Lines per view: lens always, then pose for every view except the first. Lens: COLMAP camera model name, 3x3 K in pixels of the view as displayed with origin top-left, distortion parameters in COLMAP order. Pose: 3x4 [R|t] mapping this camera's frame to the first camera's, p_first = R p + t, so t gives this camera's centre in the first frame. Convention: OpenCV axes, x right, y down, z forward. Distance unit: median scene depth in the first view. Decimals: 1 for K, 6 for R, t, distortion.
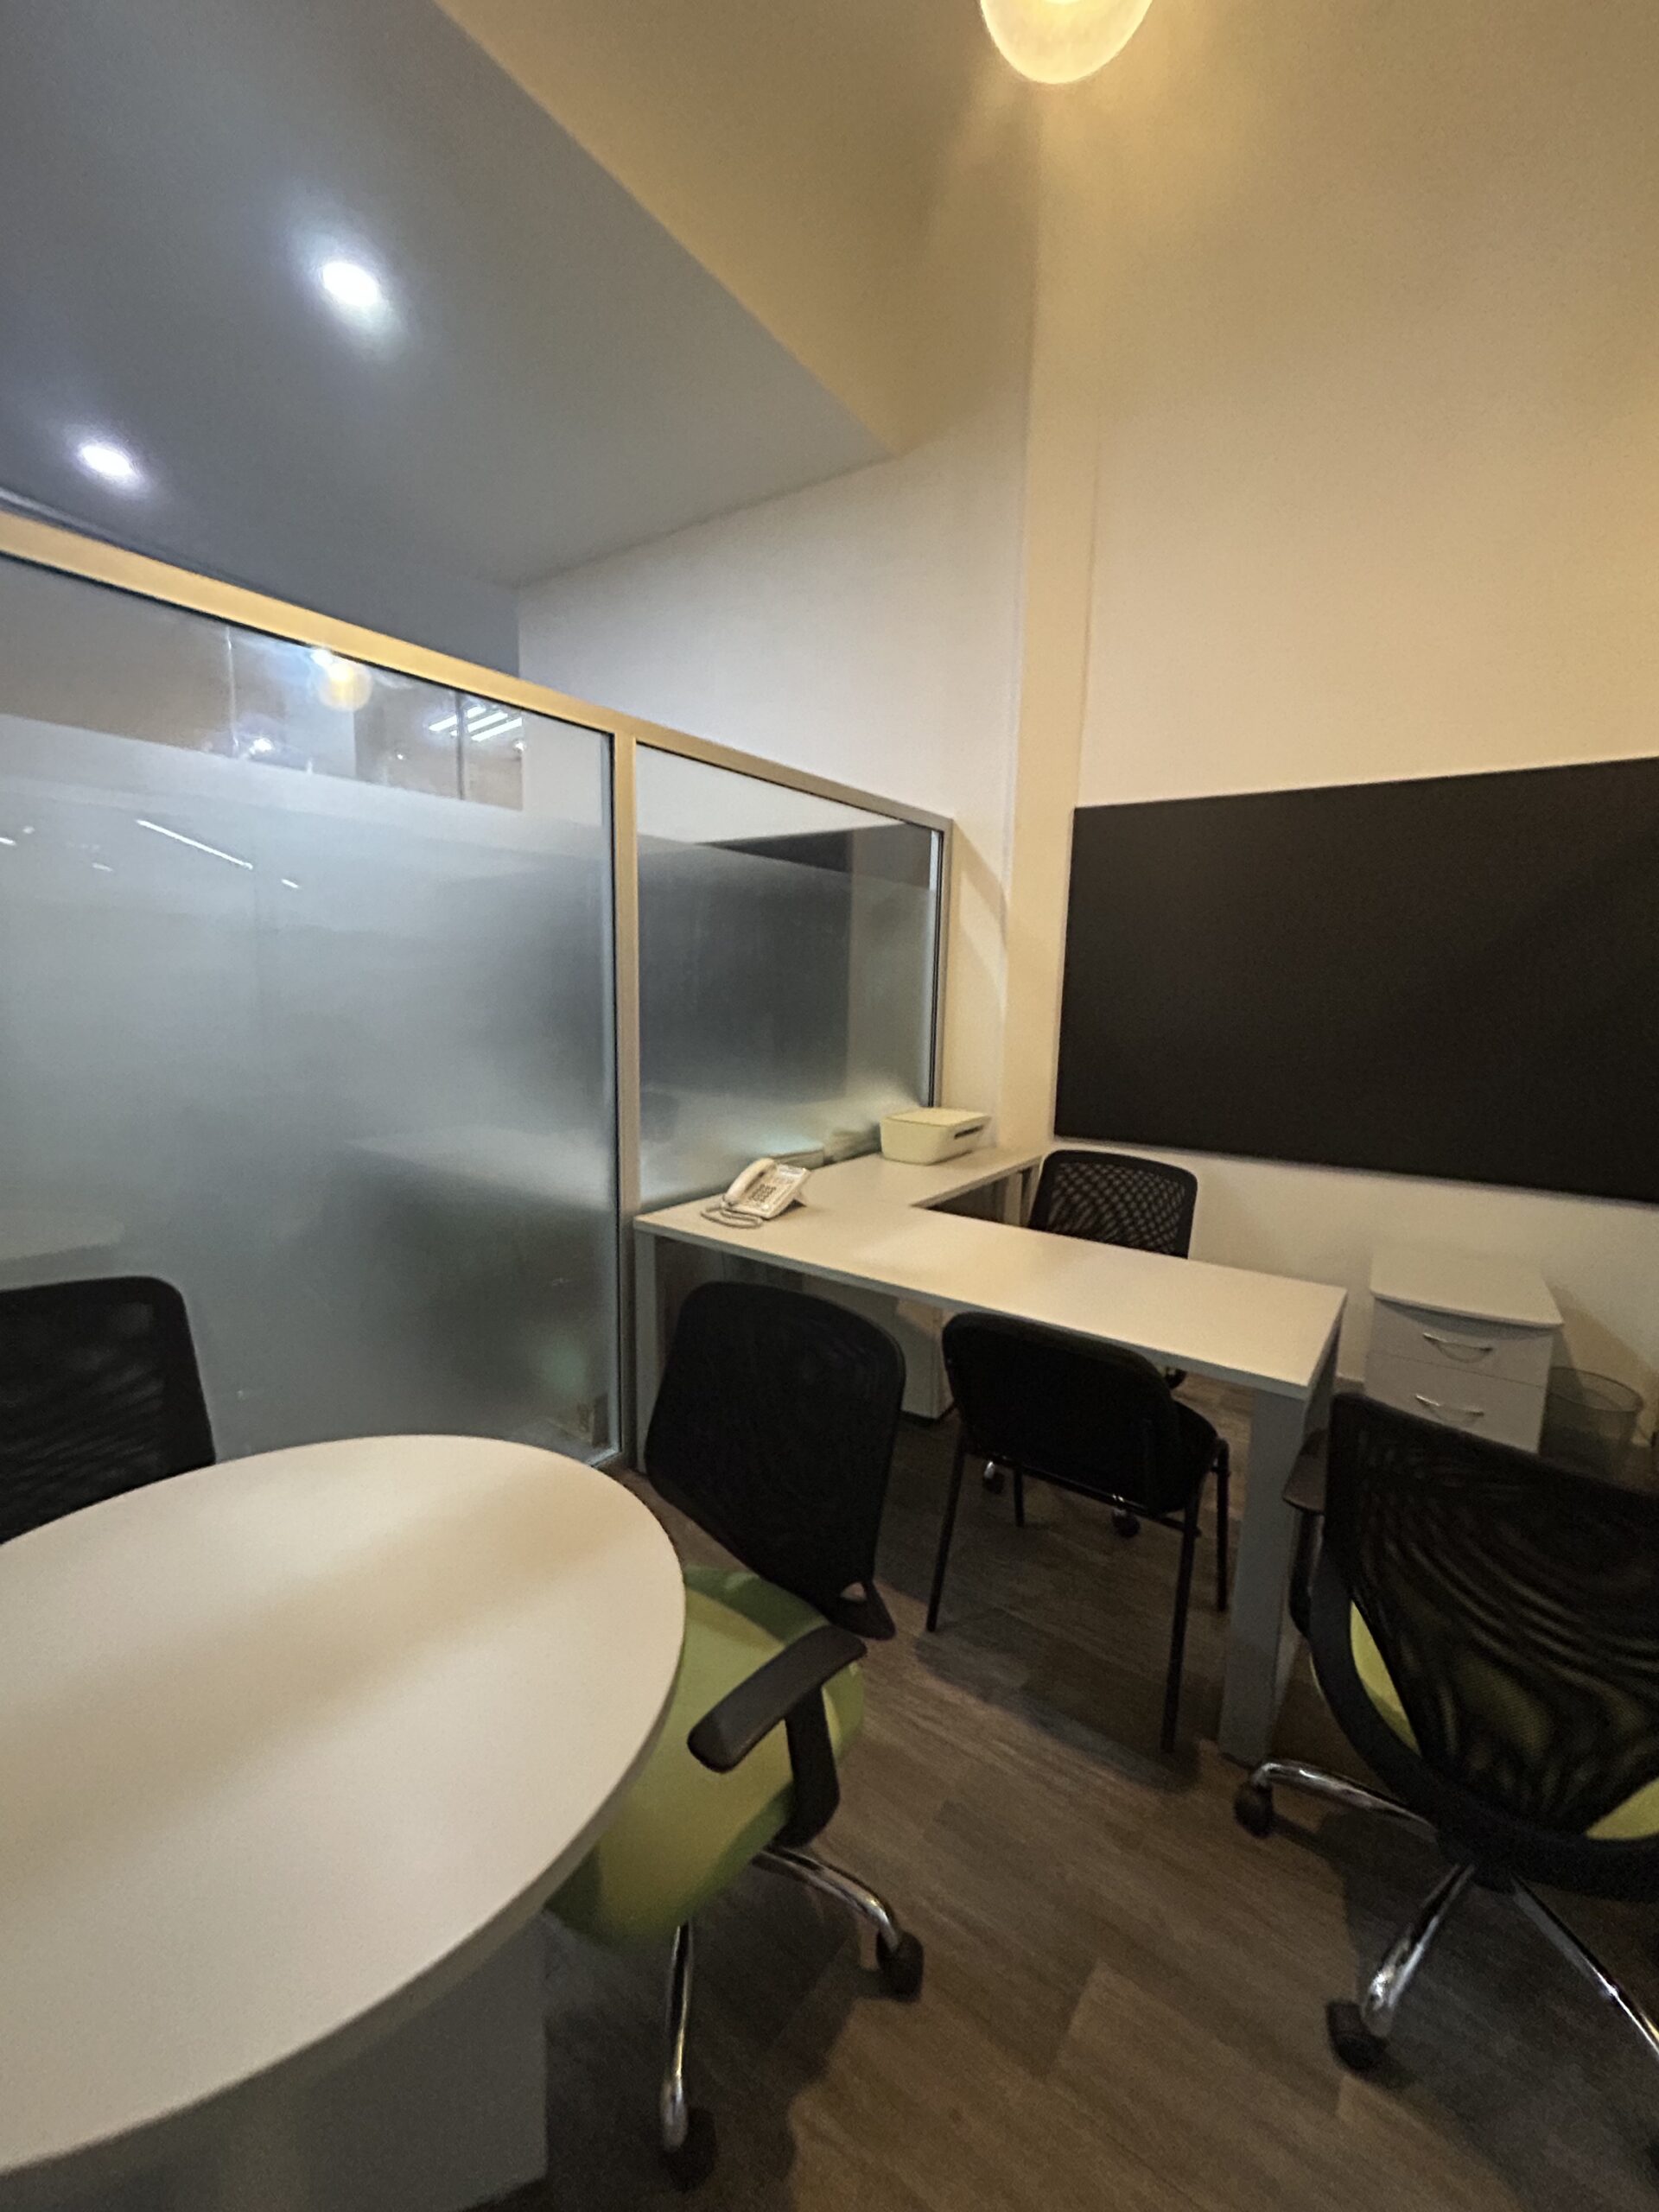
lens RADIAL K [[899.3, 0, 825.4], [0, 899.3, 1107.7], [0, 0, 1]] dist [0.004305, -0.000643]
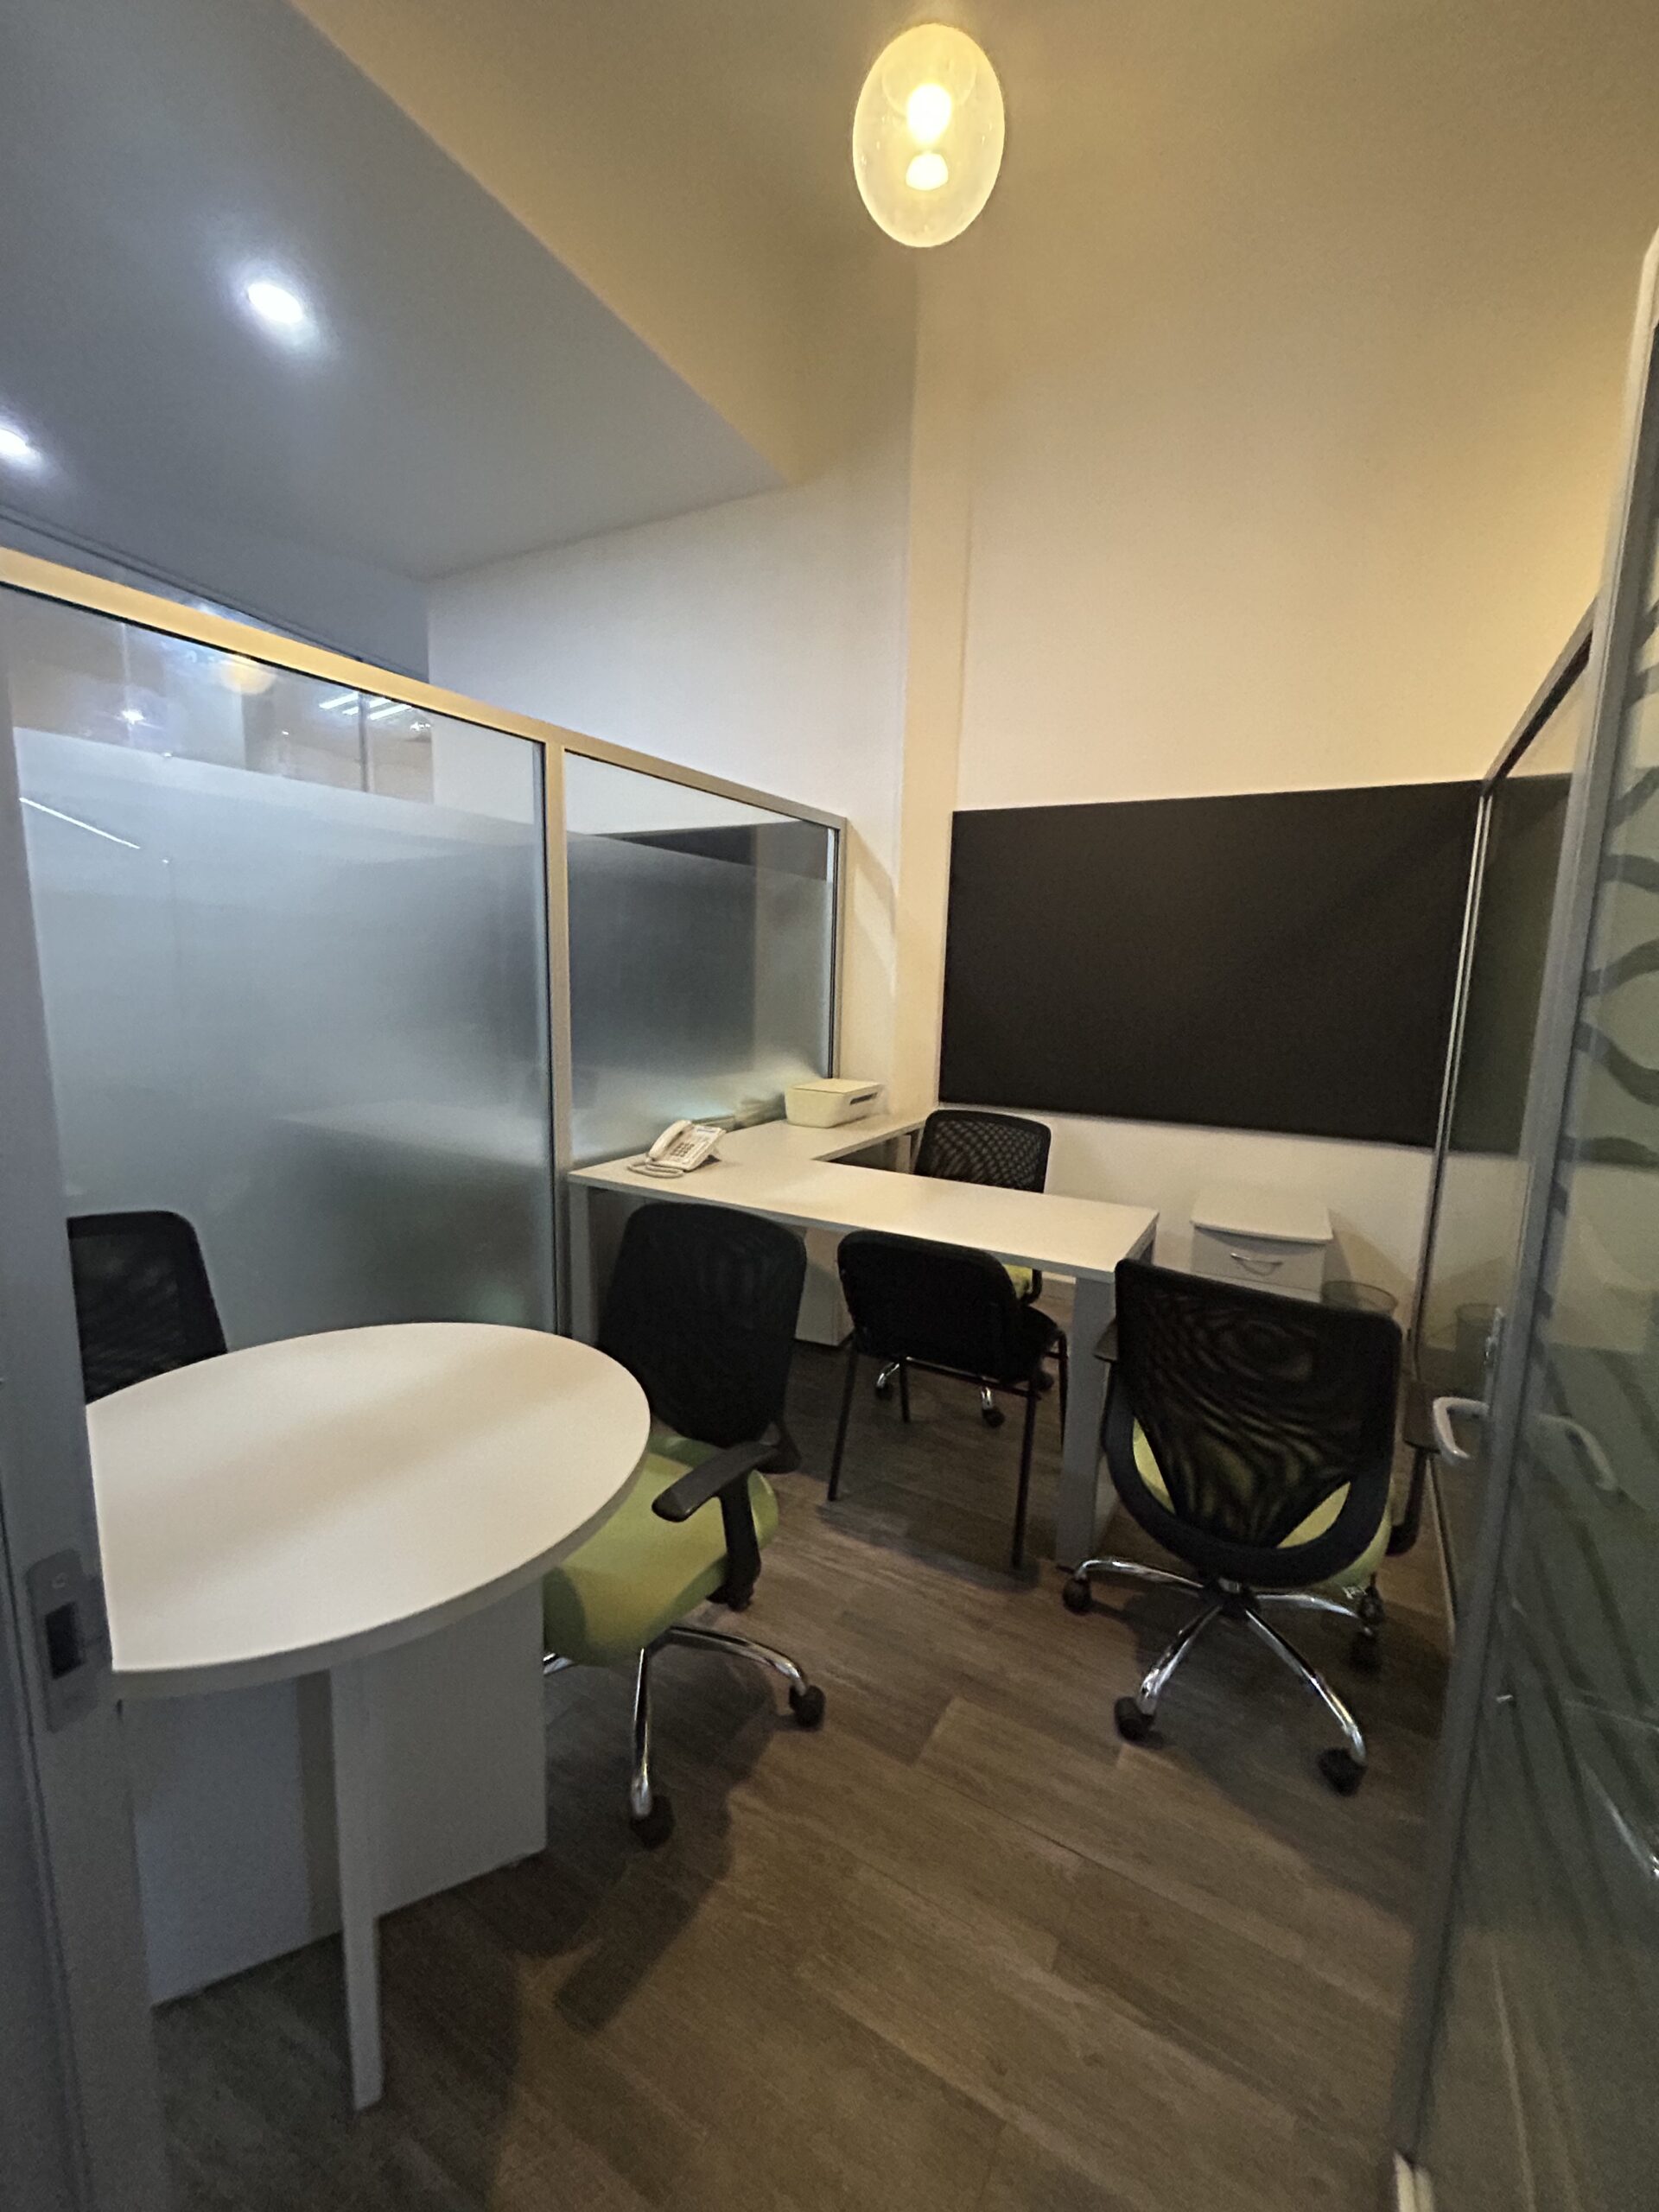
lens RADIAL K [[899.3, 0, 825.4], [0, 899.3, 1107.7], [0, 0, 1]] dist [0.004305, -0.000643]
pose [[0.994283, -0.013031, 0.105983, -0.010879], [0.011448, 0.999814, 0.015536, 0.030023], [-0.106166, -0.014234, 0.994247, -0.169774]]
